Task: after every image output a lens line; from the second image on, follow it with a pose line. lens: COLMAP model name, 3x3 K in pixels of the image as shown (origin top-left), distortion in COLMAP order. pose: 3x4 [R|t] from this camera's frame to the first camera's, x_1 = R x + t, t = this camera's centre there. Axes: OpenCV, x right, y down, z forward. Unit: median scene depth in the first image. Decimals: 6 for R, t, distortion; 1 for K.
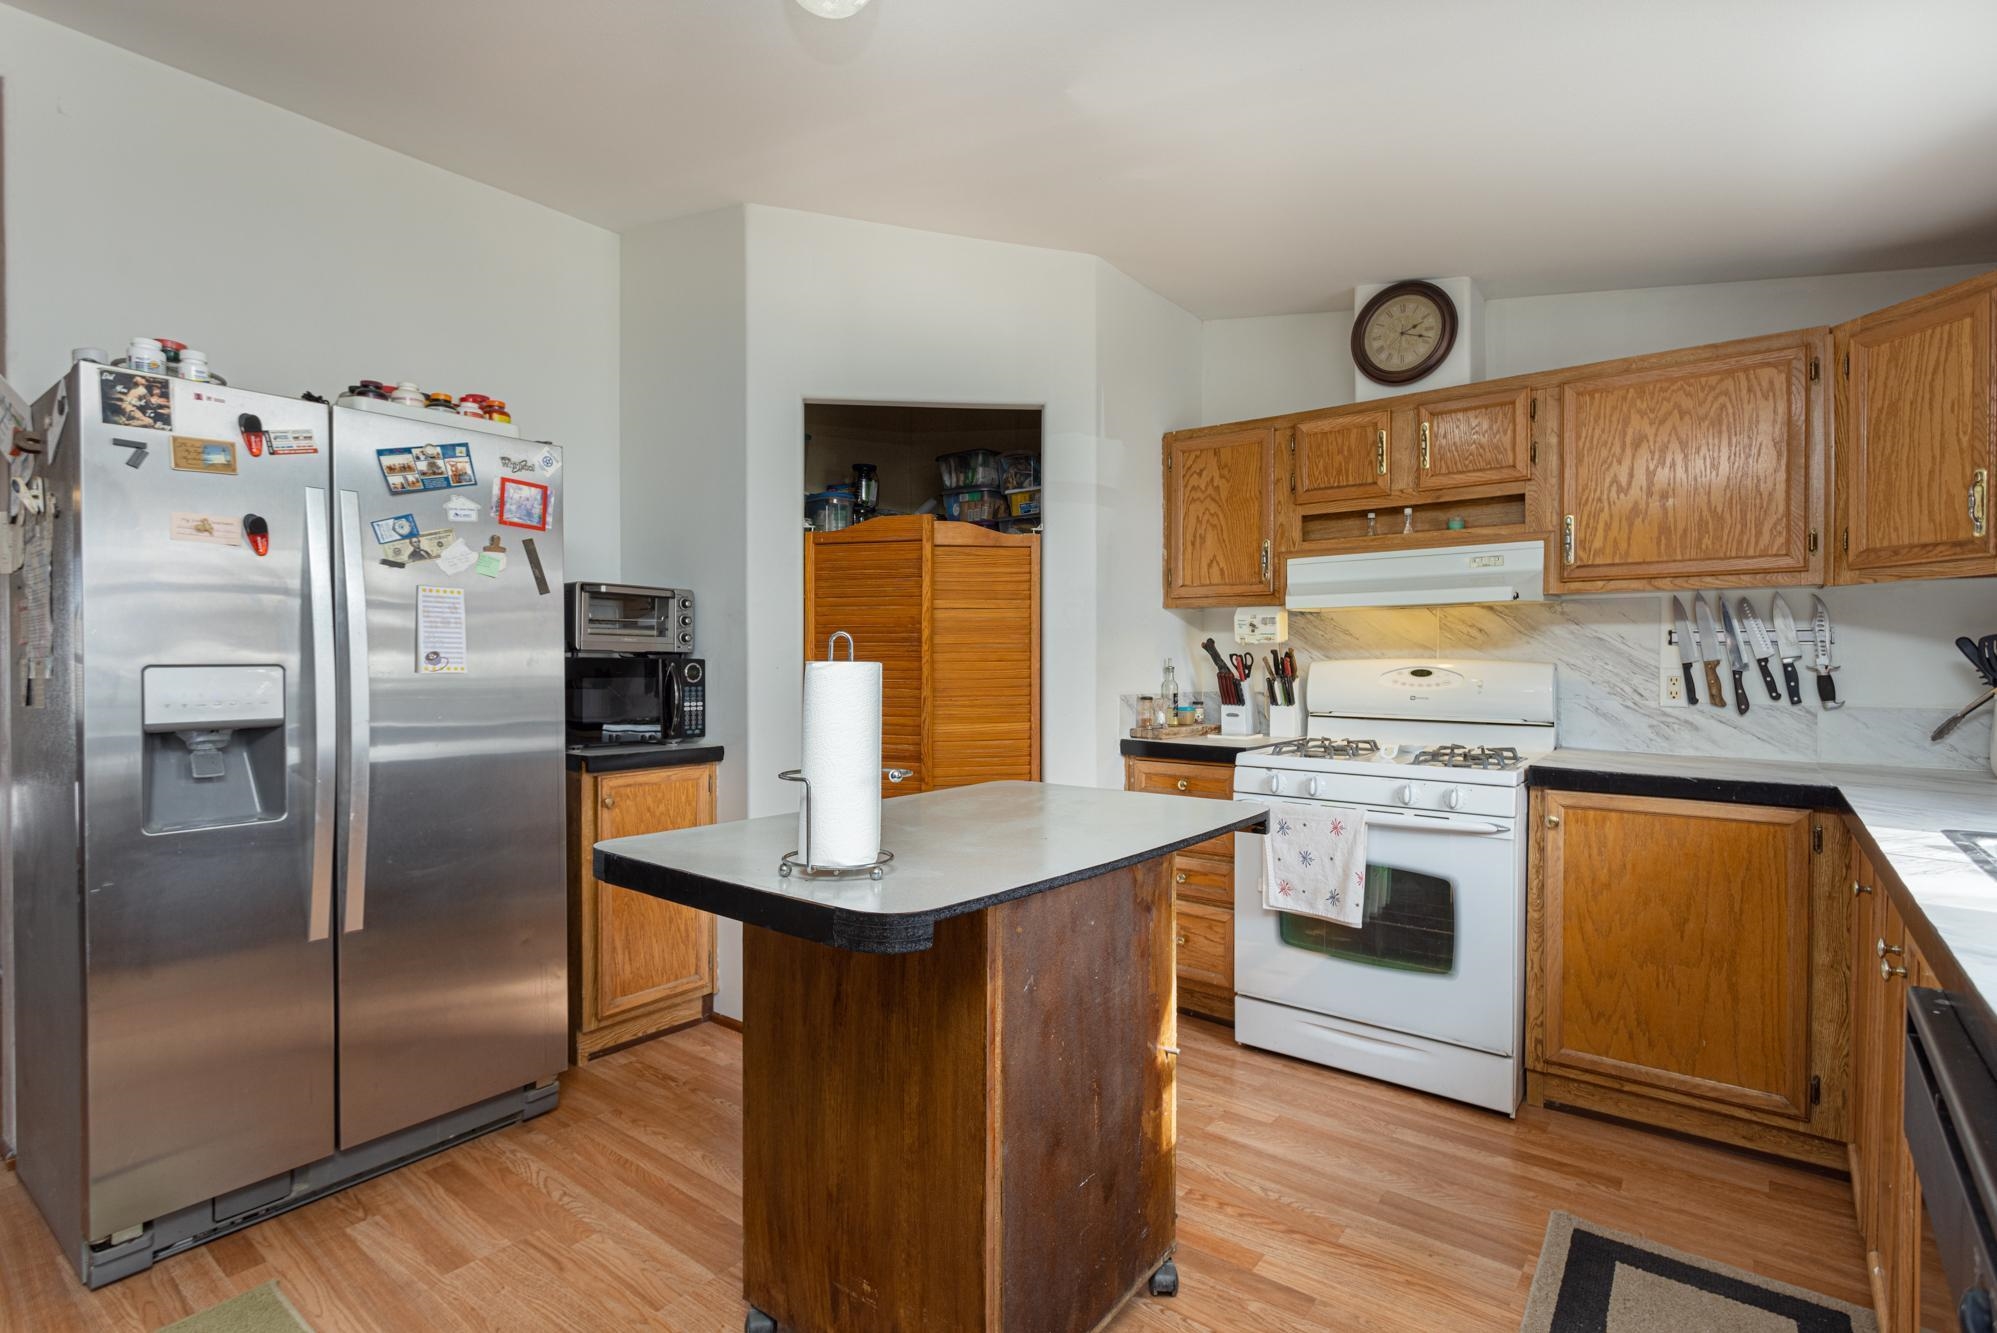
lens RADIAL K [[966.7, 0, 1008.9], [0, 966.7, 659.1], [0, 0, 1]] dist [0.001215, -0.000595]
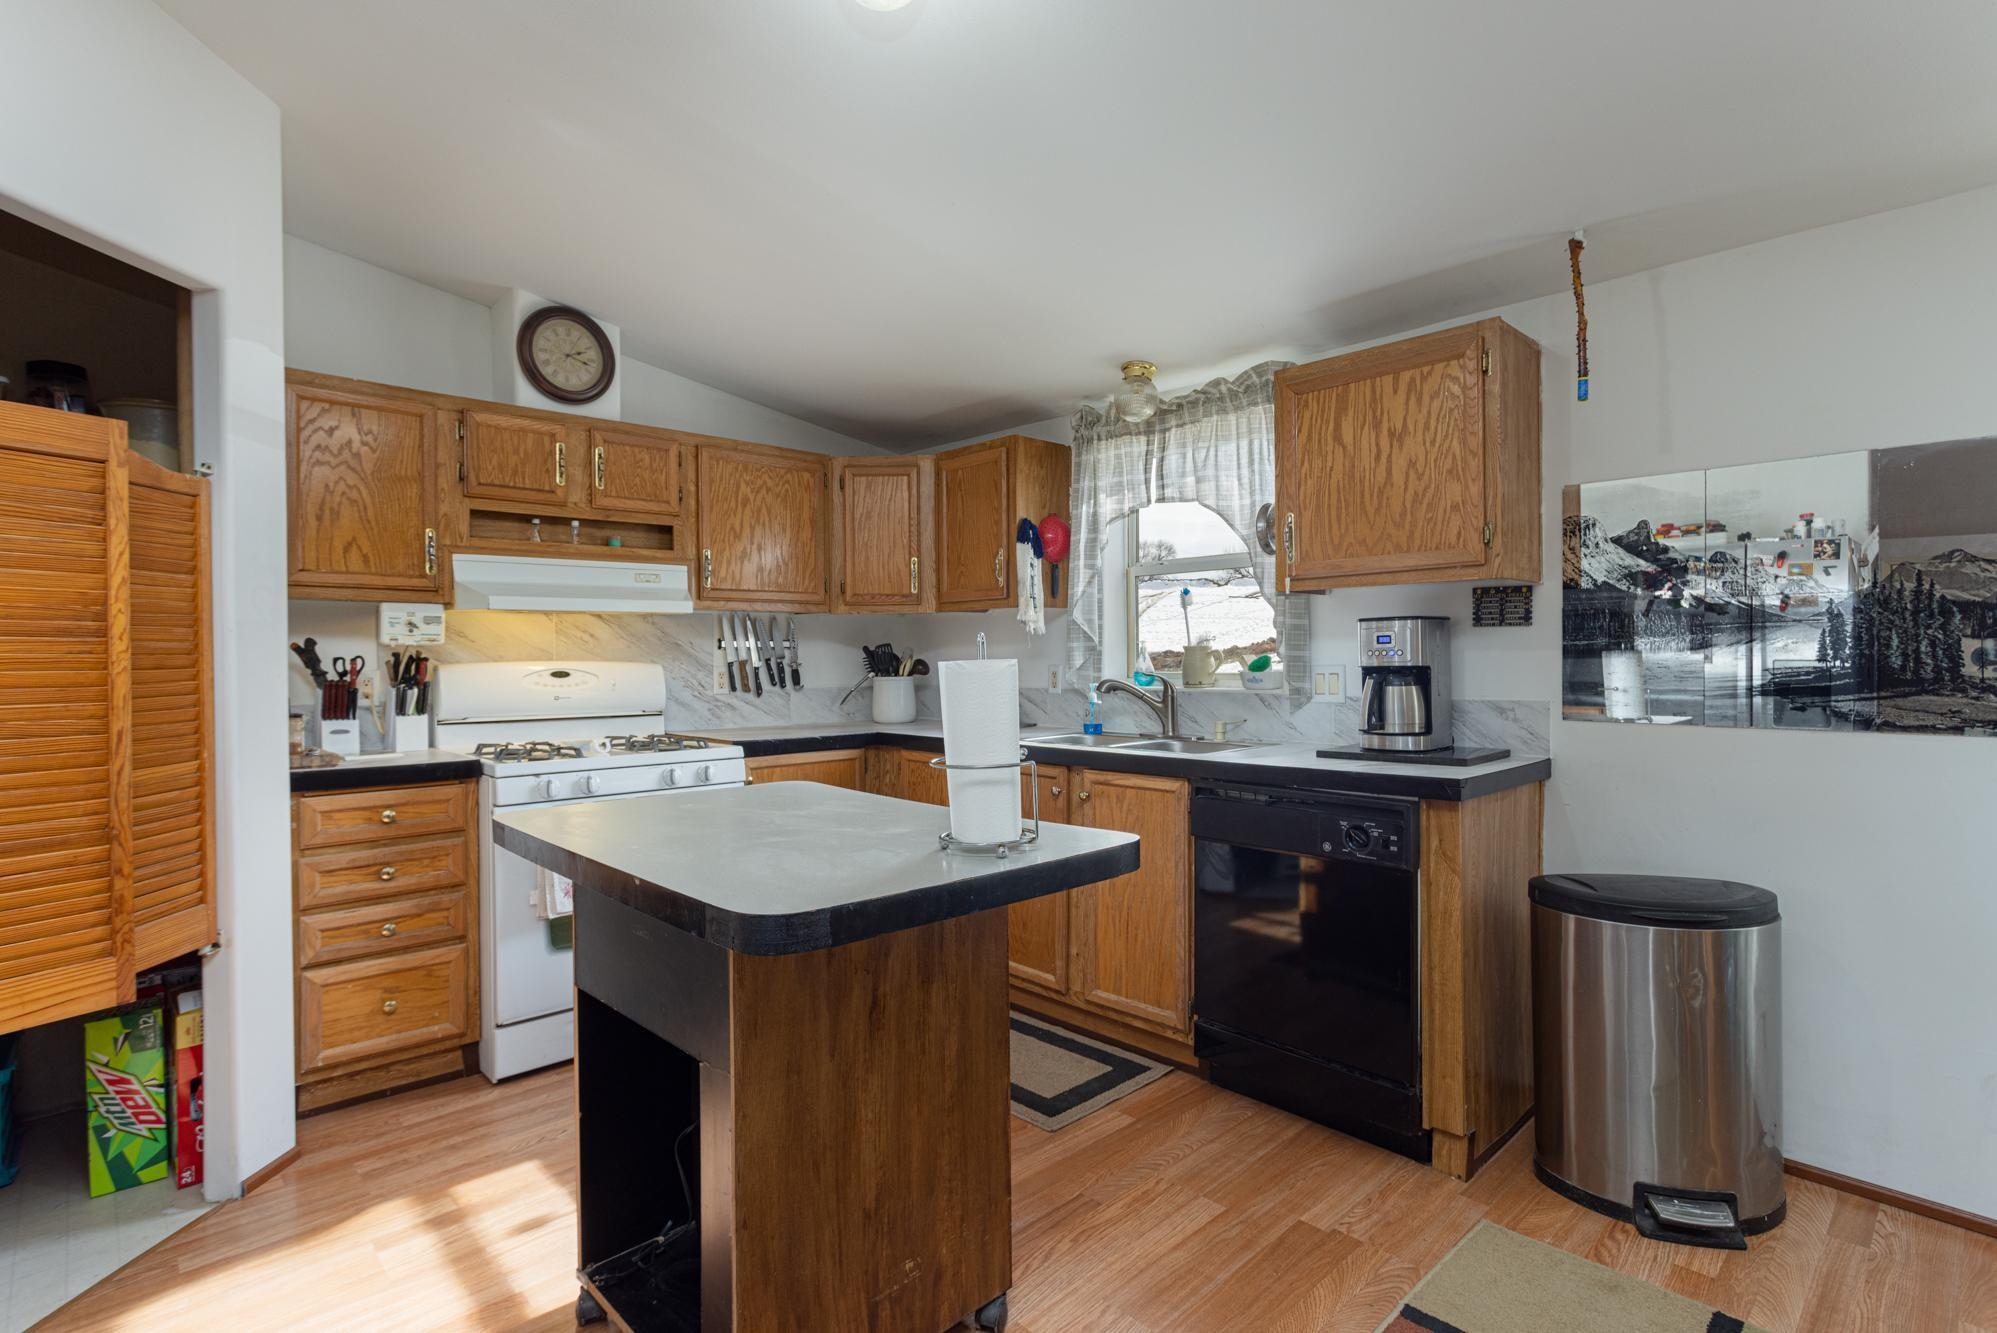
lens RADIAL K [[966.7, 0, 1000.5], [0, 966.7, 665.6], [0, 0, 1]] dist [0.001215, -0.000595]
pose [[0.145920, -0.010424, 0.989241, -0.589739], [0.011134, 0.999898, 0.008894, 0.000504], [-0.989234, 0.009716, 0.146022, 0.383116]]
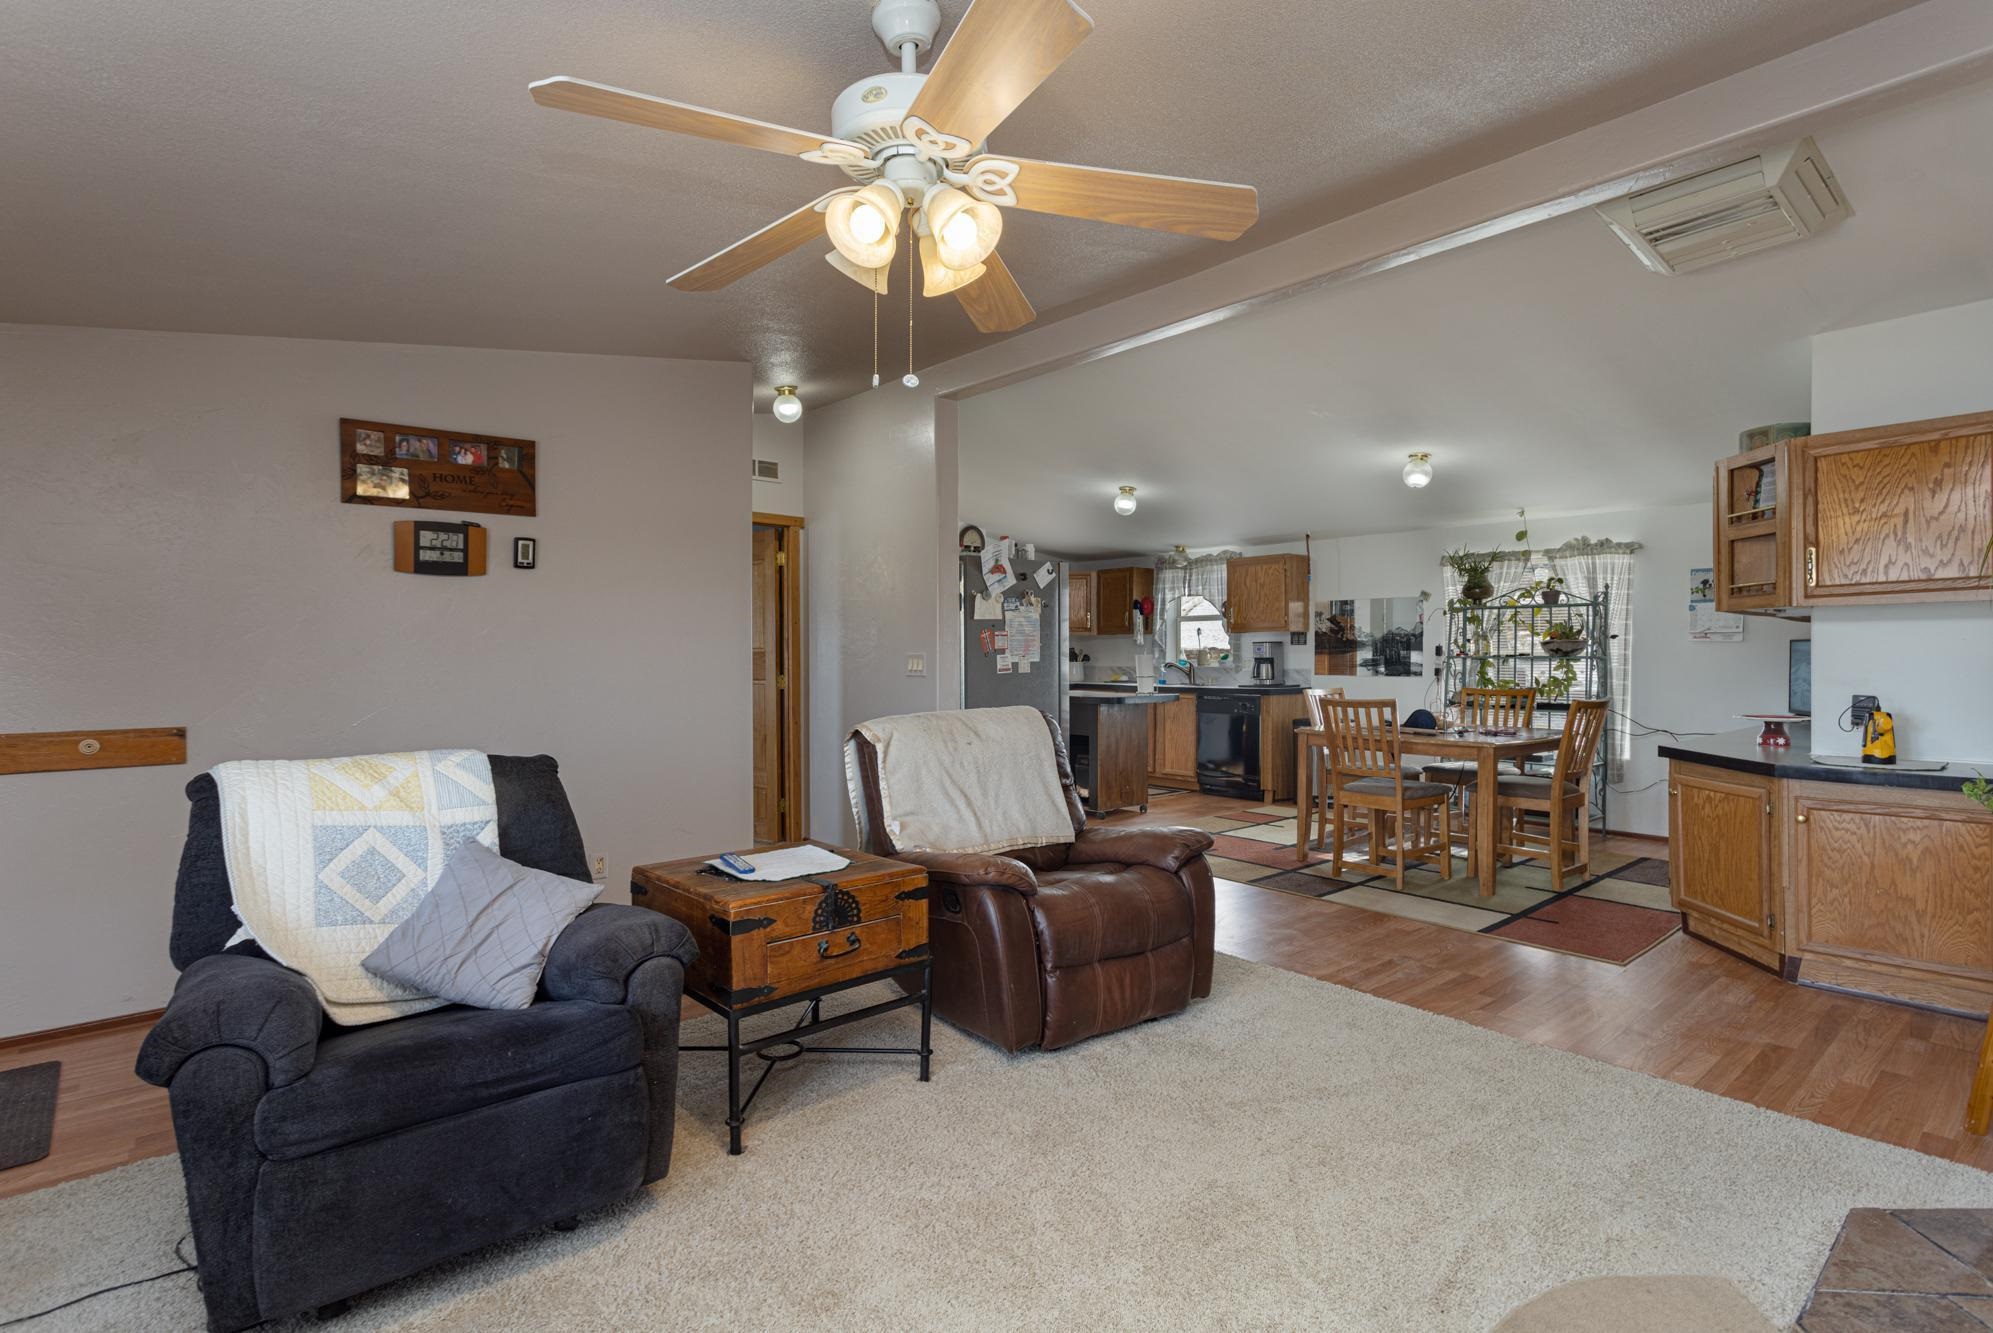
lens RADIAL K [[964.8, 0, 1008.0], [0, 964.8, 663.6], [0, 0, 1]] dist [0.001215, -0.000595]
pose [[0.174449, -0.012021, 0.984593, -2.493701], [0.001948, 0.999928, 0.011863, -0.003896], [-0.984664, -0.000151, 0.174460, 0.391994]]
